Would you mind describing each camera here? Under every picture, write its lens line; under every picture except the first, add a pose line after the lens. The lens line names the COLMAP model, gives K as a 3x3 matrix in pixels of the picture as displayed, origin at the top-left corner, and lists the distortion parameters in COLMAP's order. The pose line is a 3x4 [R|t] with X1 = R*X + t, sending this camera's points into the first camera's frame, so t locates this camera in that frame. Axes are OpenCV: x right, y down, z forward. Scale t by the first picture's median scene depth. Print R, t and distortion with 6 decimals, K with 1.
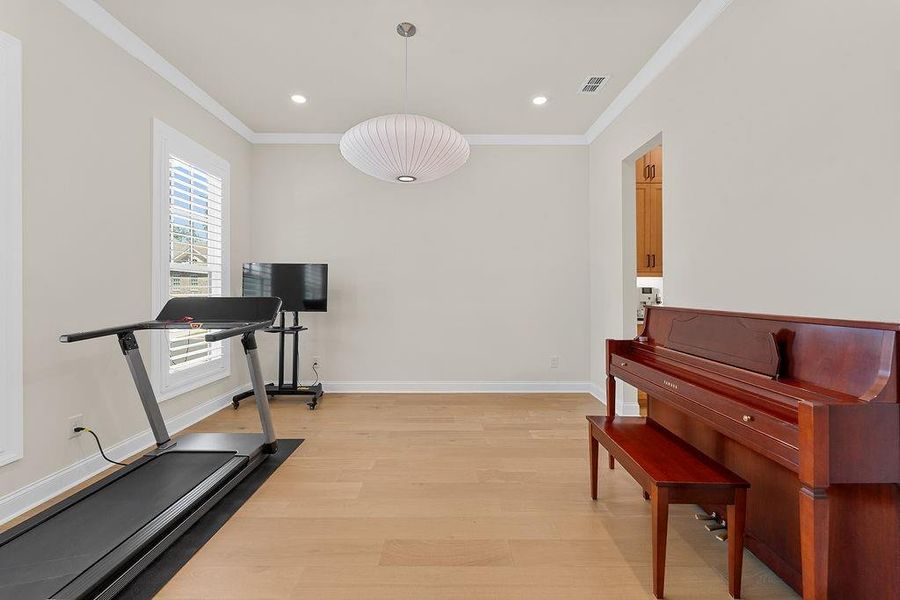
lens RADIAL K [[374.8, 0, 451.1], [0, 374.8, 286.4], [0, 0, 1]] dist [-0.000778, -0.000302]
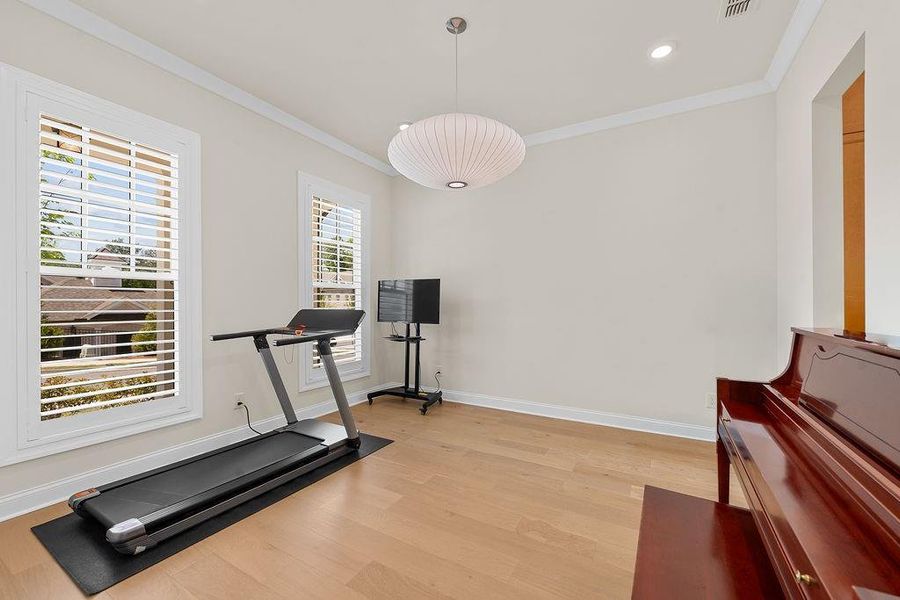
lens RADIAL K [[365.4, 0, 448.2], [0, 365.4, 301.8], [0, 0, 1]] dist [-0.000661, -0.000228]
pose [[0.861983, -0.003504, -0.506926, 0.258901], [0.005608, 0.999981, 0.002625, 0.002895], [0.506907, -0.005105, 0.861986, 0.158089]]
